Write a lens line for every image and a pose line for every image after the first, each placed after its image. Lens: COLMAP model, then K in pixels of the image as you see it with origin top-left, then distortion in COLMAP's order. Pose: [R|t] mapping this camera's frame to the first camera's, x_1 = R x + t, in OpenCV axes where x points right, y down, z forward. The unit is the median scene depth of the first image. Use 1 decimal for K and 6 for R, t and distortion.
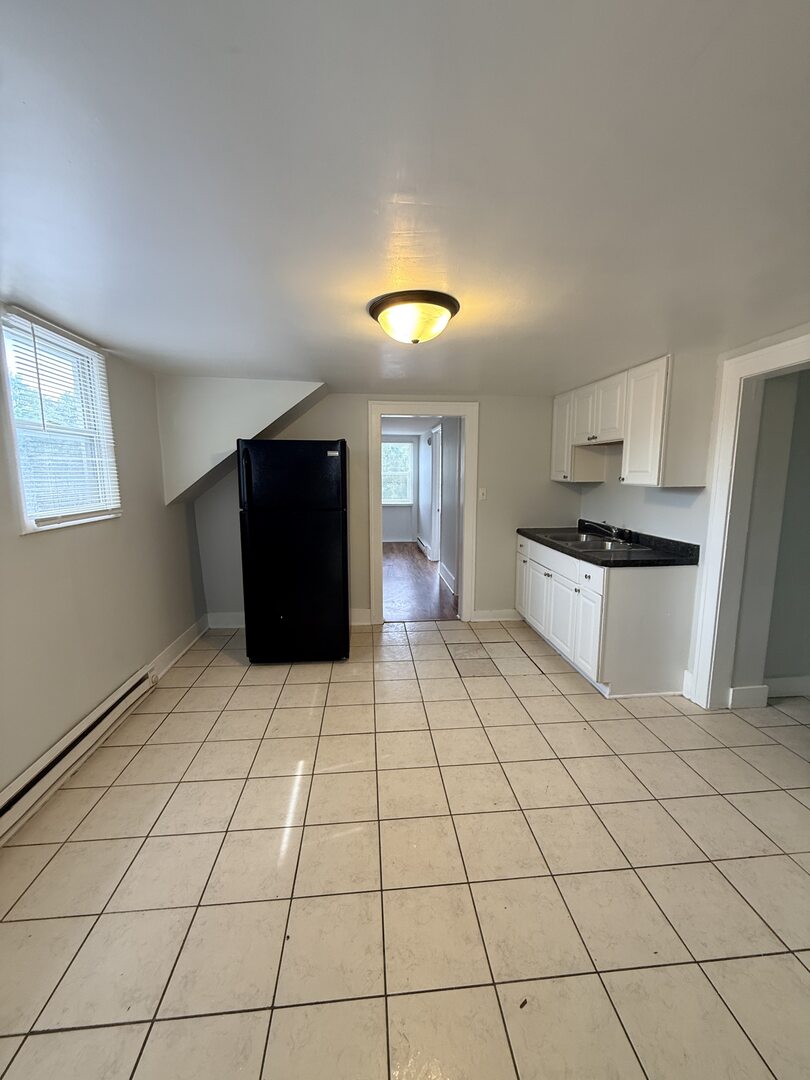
lens RADIAL K [[428.9, 0, 405.0], [0, 428.9, 540.0], [0, 0, 1]] dist [0.000499, 0.000192]
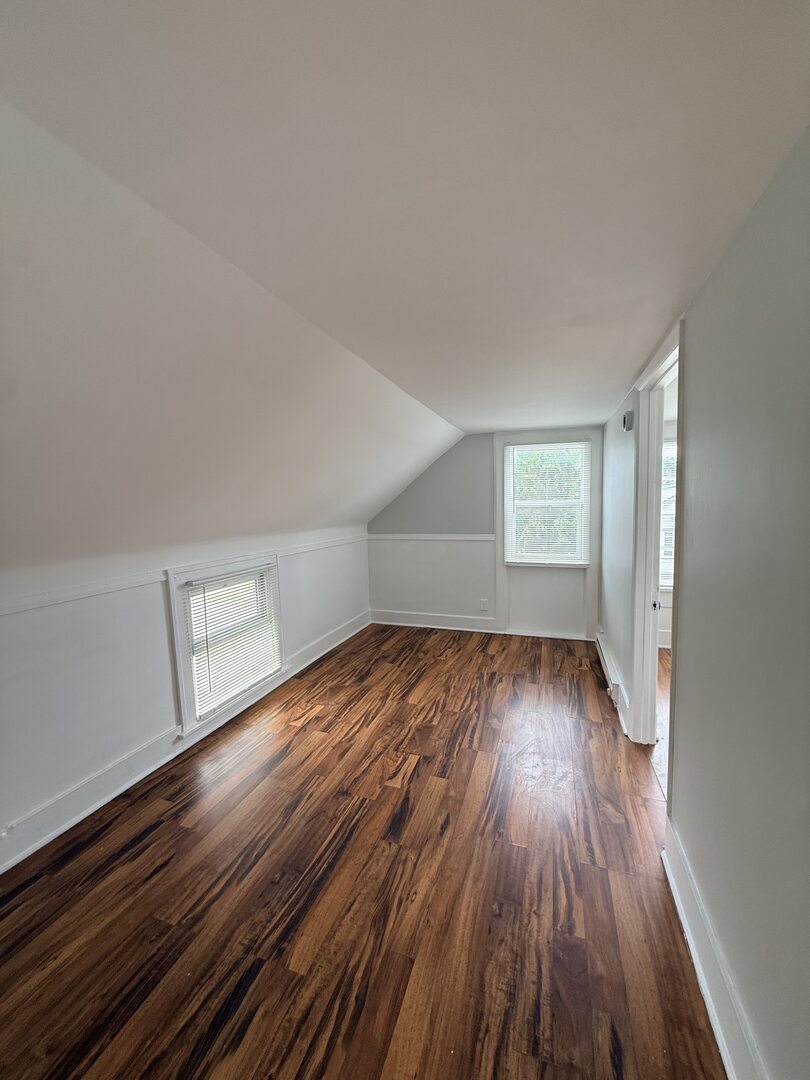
lens RADIAL K [[428.9, 0, 405.0], [0, 428.9, 540.0], [0, 0, 1]] dist [0.000499, 0.000192]
pose [[0.915609, 0.012242, -0.401883, 0.023973], [-0.039266, 0.997481, -0.059075, -0.076308], [0.400148, 0.069870, 0.913783, 0.468789]]
